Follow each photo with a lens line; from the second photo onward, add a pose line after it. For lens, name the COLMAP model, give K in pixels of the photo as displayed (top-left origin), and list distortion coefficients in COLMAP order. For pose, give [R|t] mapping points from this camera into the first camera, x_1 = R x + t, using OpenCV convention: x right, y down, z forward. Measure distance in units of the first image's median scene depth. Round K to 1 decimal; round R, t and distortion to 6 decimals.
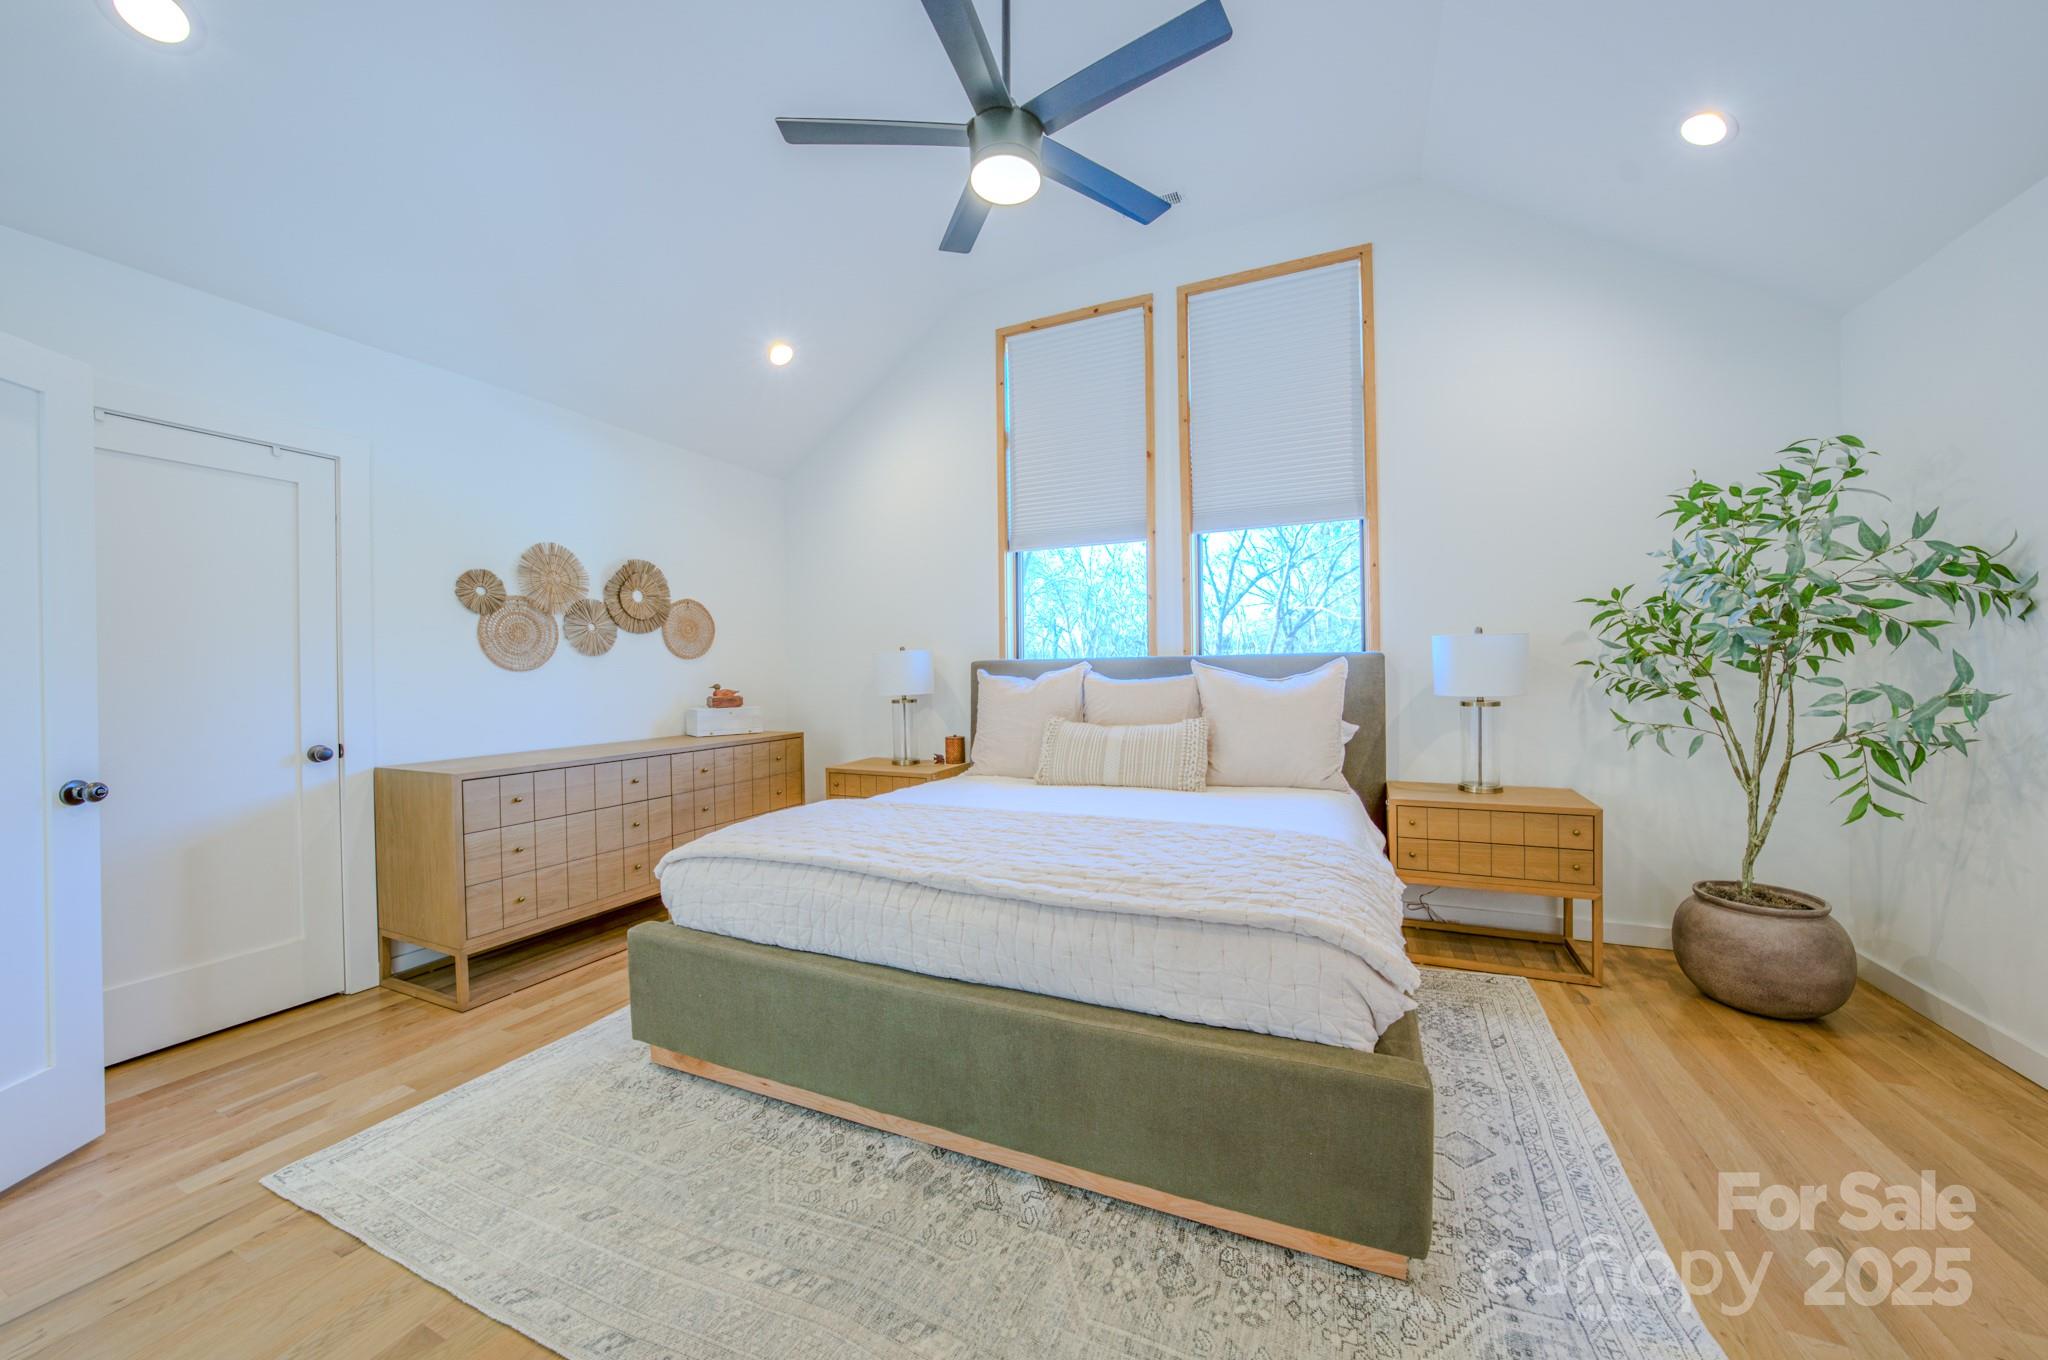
lens RADIAL K [[710.4, 0, 1034.2], [0, 710.4, 675.2], [0, 0, 1]] dist [-0.018526, 0.000143]
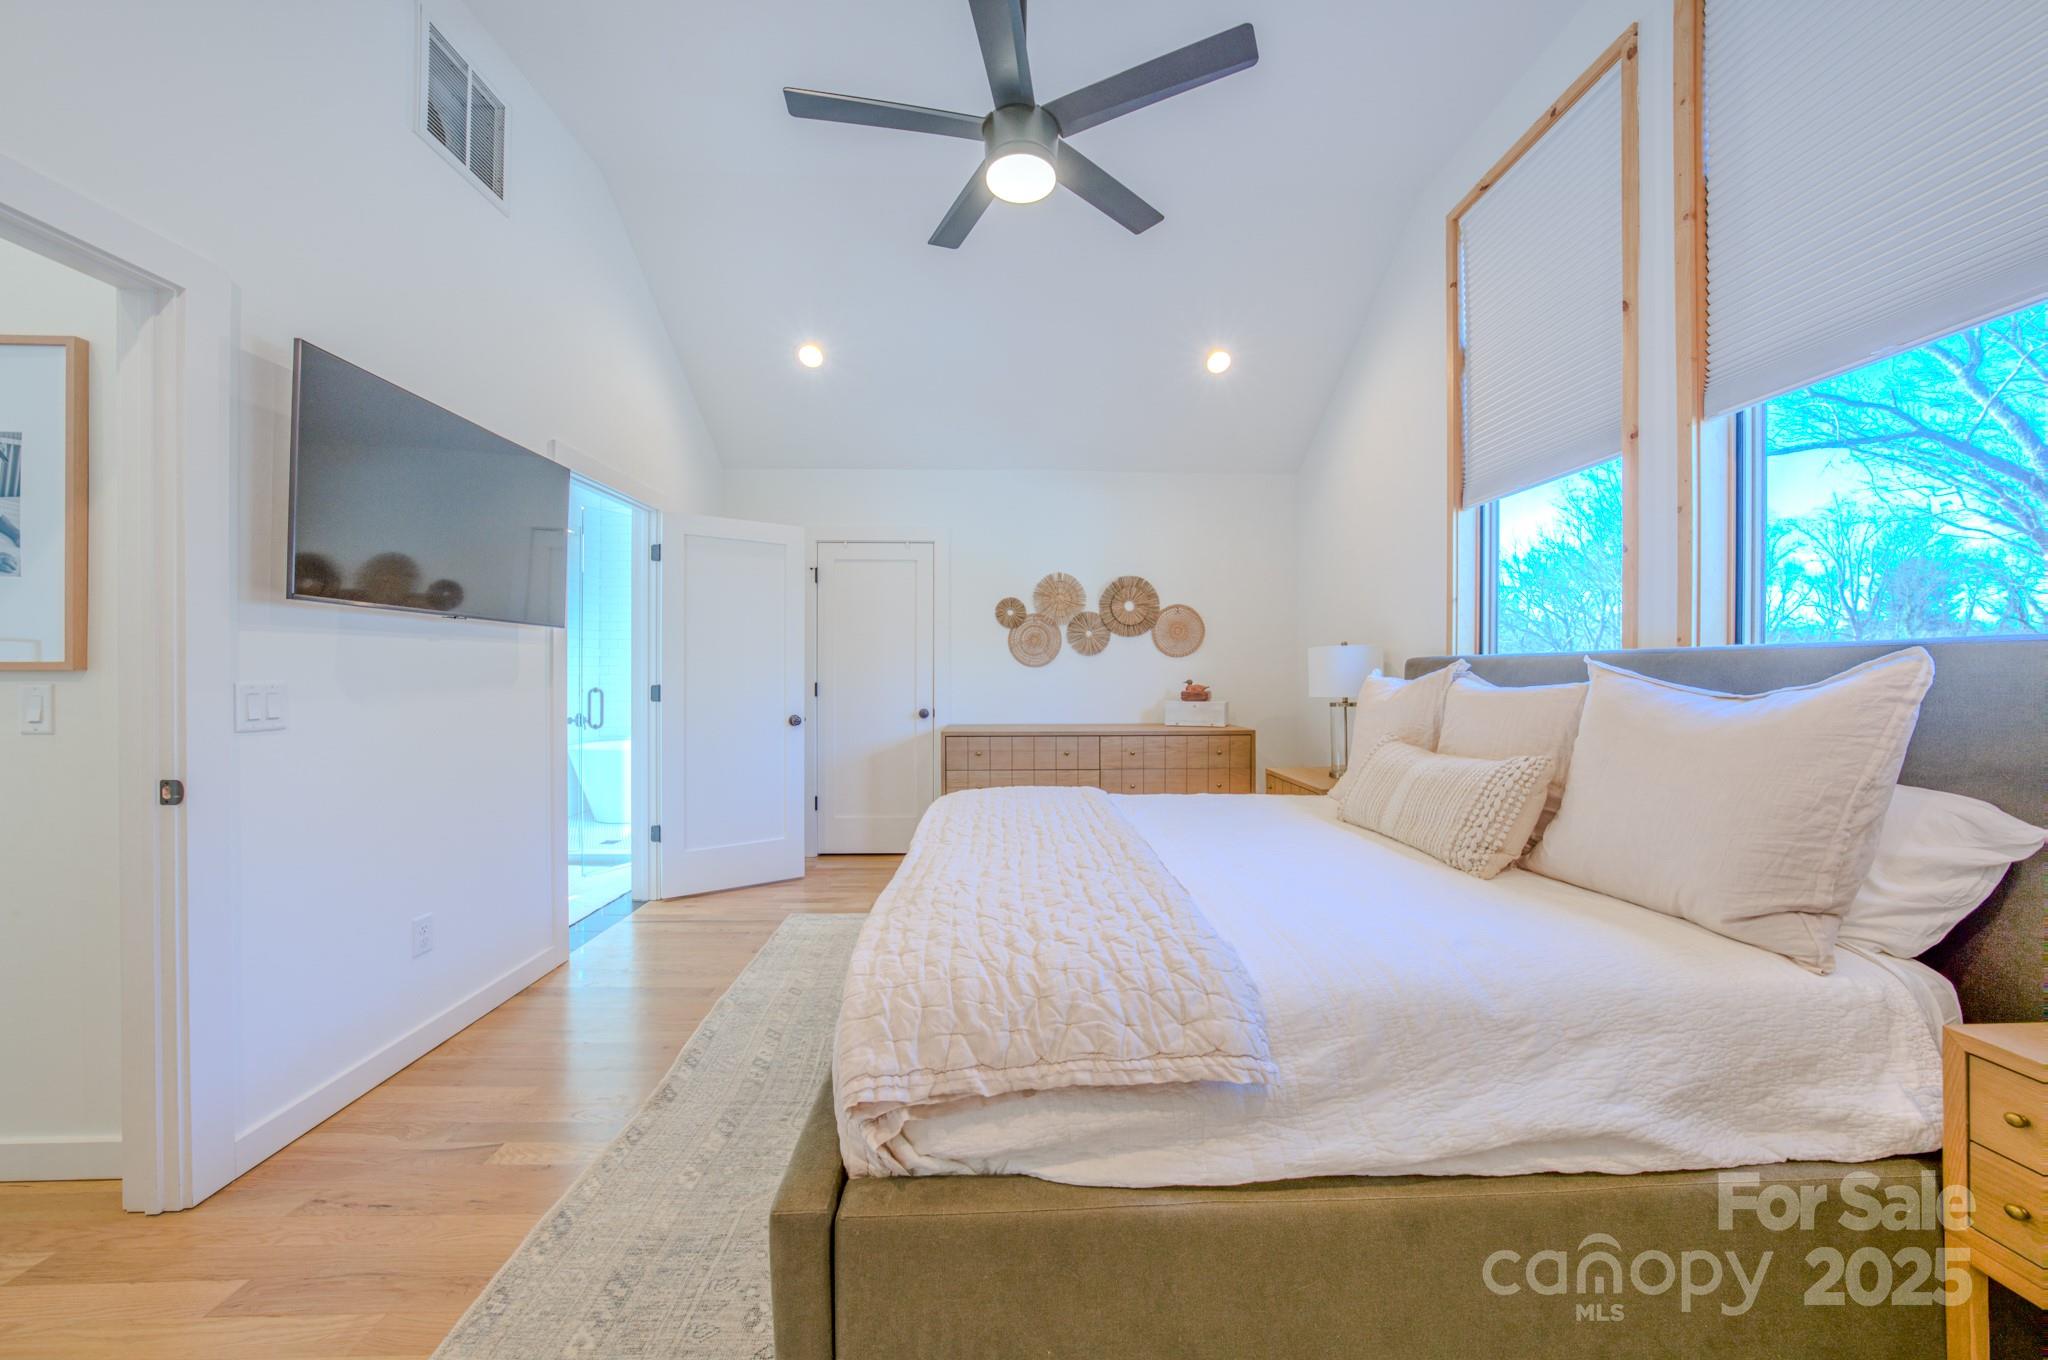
lens RADIAL K [[710.4, 0, 1034.2], [0, 710.4, 675.2], [0, 0, 1]] dist [-0.018526, 0.000143]
pose [[0.443660, 0.019344, -0.895986, 0.513596], [-0.011407, 0.999808, 0.015937, -0.010971], [0.896122, 0.003150, 0.443796, 0.339989]]
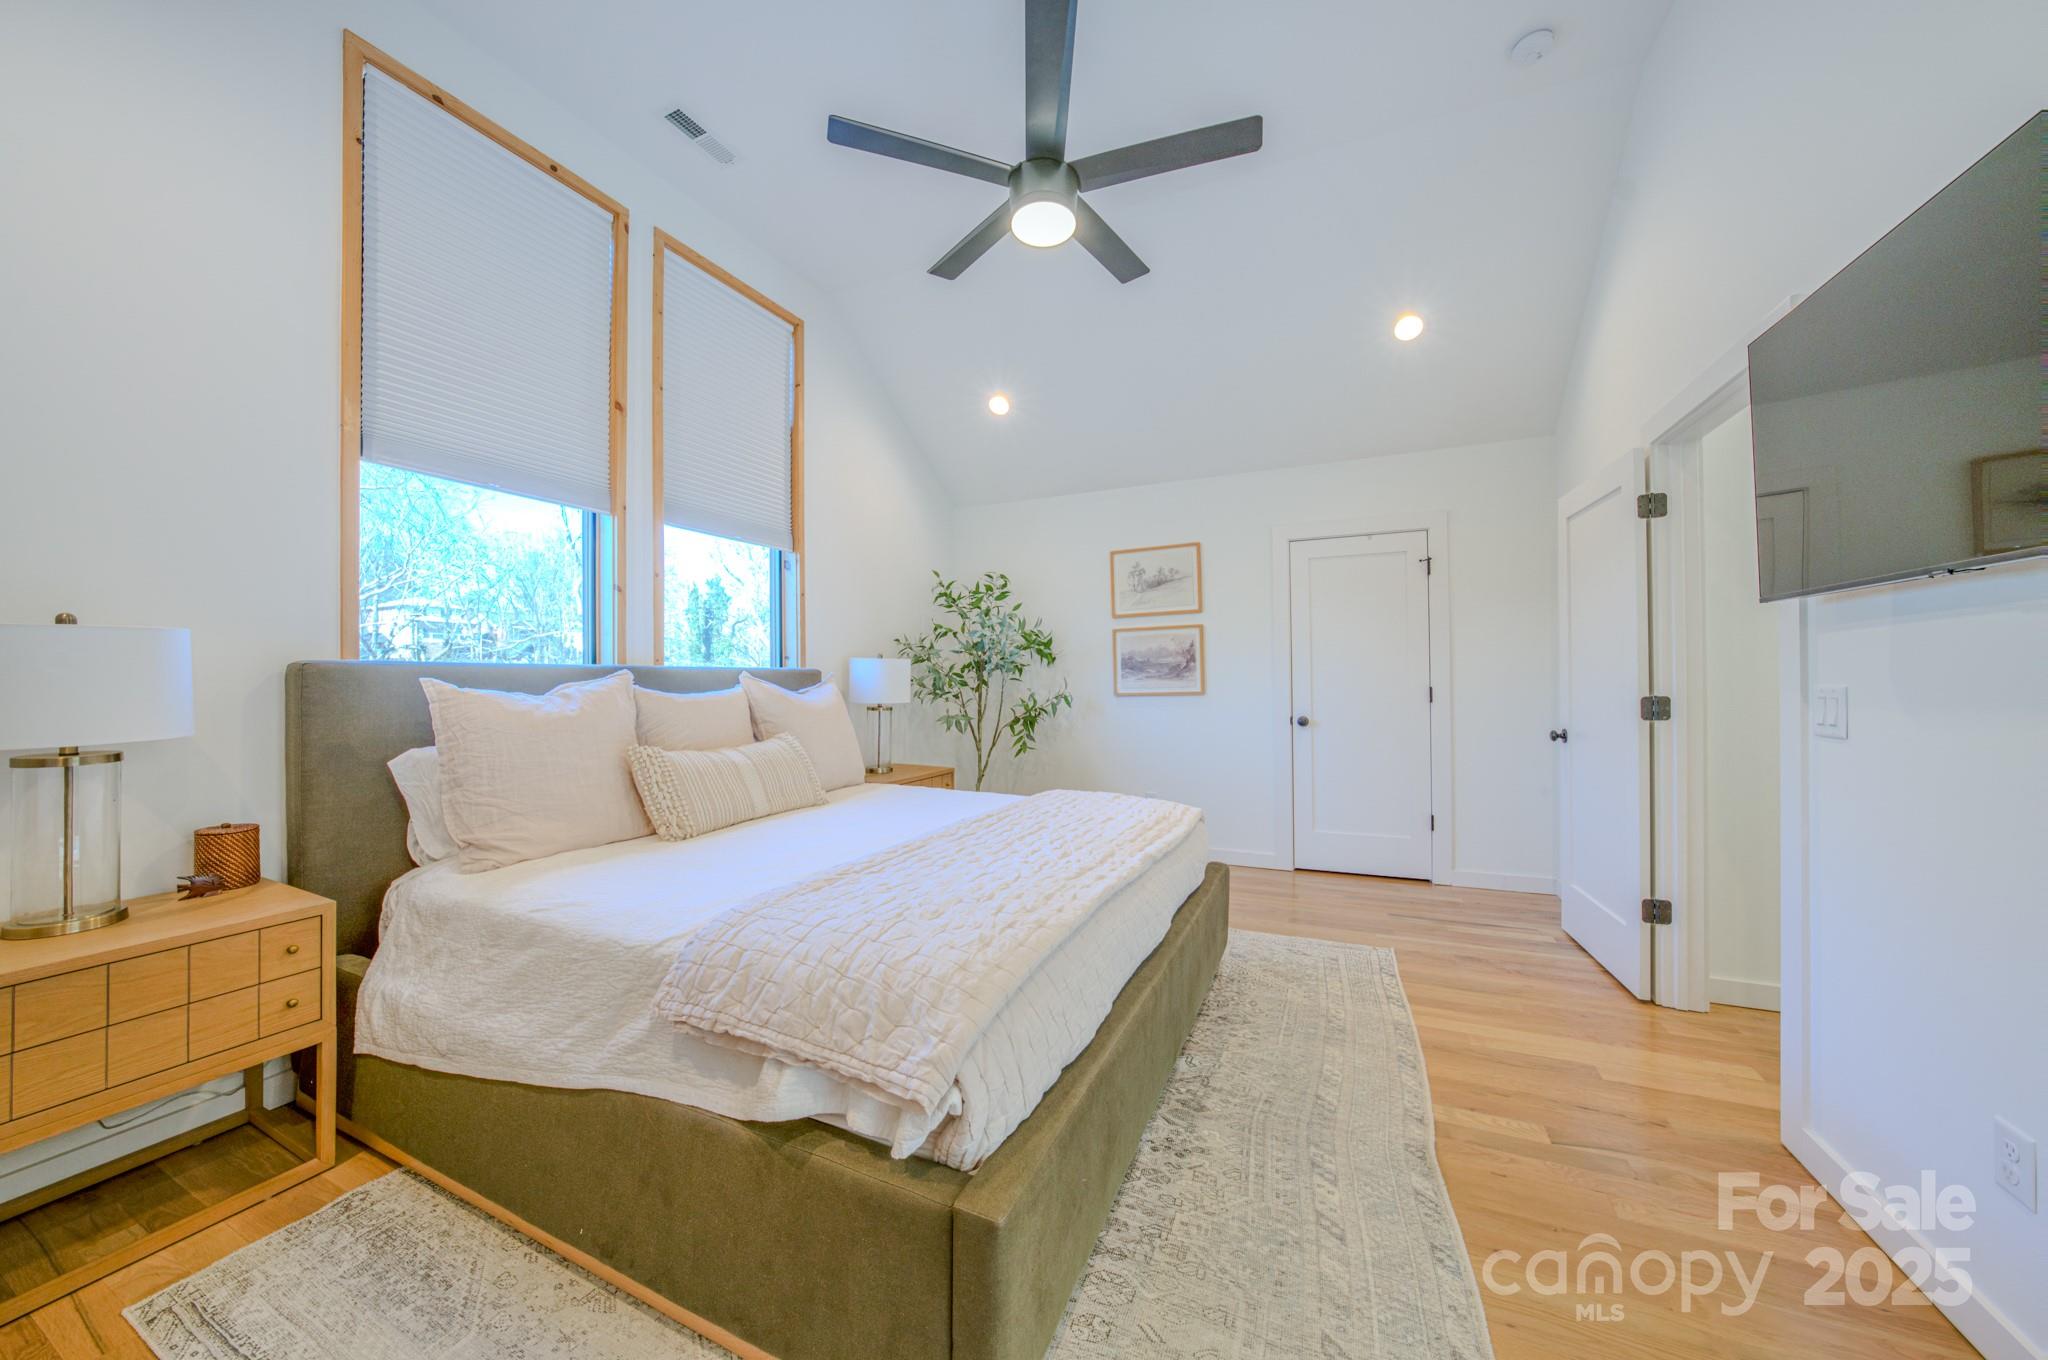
lens RADIAL K [[678.2, 0, 1024.0], [0, 678.2, 680.0], [0, 0, 1]] dist [-0.016826, 0.000057]
pose [[0.040040, 0.012370, 0.999122, -0.621257], [0.004767, 0.999910, -0.012571, 0.000918], [-0.999187, 0.005266, 0.039977, 0.582473]]
